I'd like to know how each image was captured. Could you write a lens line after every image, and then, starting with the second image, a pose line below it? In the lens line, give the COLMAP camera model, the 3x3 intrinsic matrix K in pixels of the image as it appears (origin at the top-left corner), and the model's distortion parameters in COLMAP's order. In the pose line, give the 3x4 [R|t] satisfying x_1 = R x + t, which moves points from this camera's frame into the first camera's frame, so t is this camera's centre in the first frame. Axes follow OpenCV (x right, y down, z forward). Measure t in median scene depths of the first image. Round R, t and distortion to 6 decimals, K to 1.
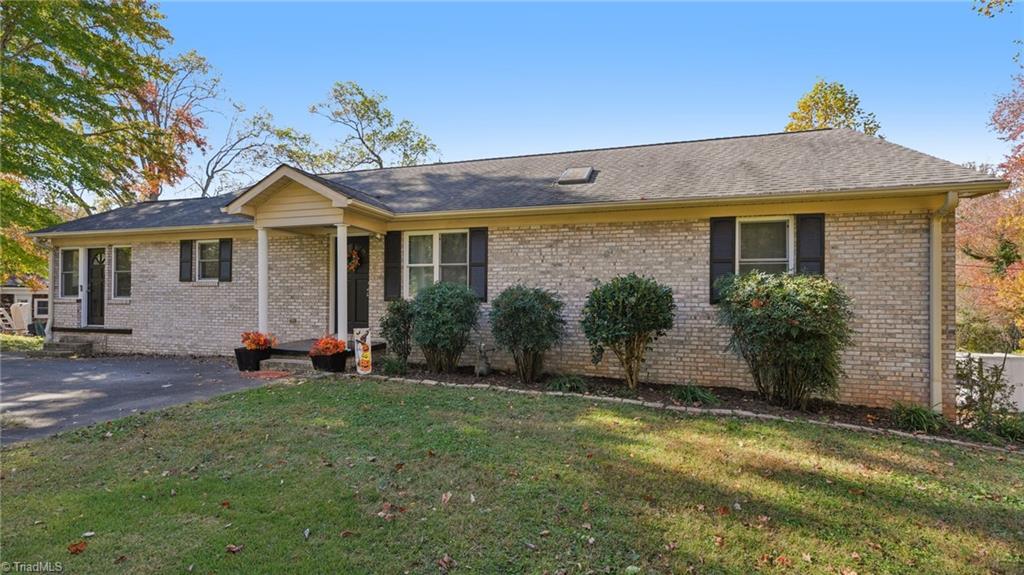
lens RADIAL K [[450.7, 0, 511.3], [0, 450.7, 295.9], [0, 0, 1]] dist [-0.002088, -0.000107]
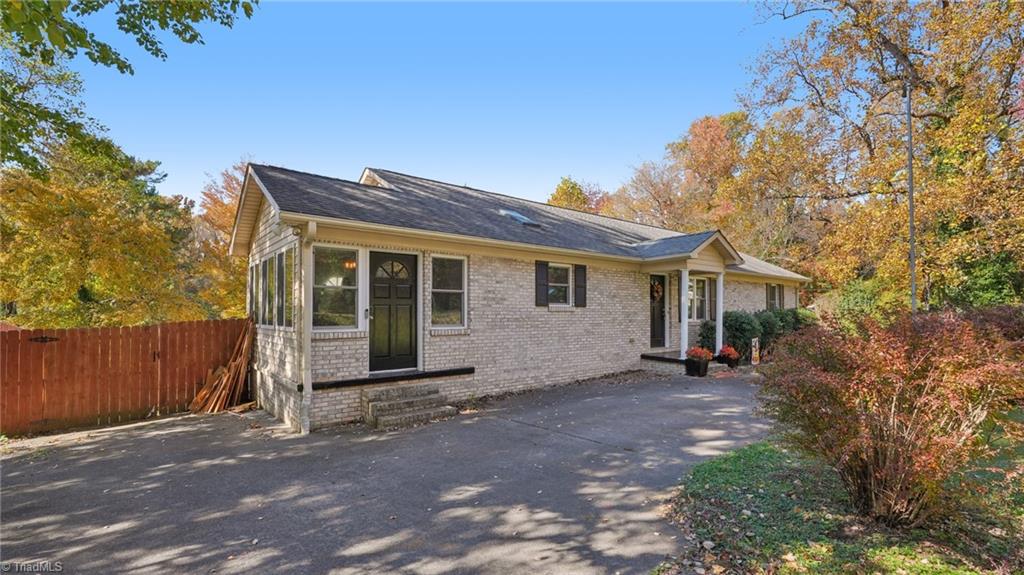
lens RADIAL K [[450.7, 0, 514.3], [0, 450.7, 308.8], [0, 0, 1]] dist [-0.002088, -0.000107]
pose [[0.560041, 0.005076, 0.828449, -1.474320], [0.006352, 0.999926, -0.010420, -0.017116], [-0.828440, 0.011098, 0.559967, 0.521400]]
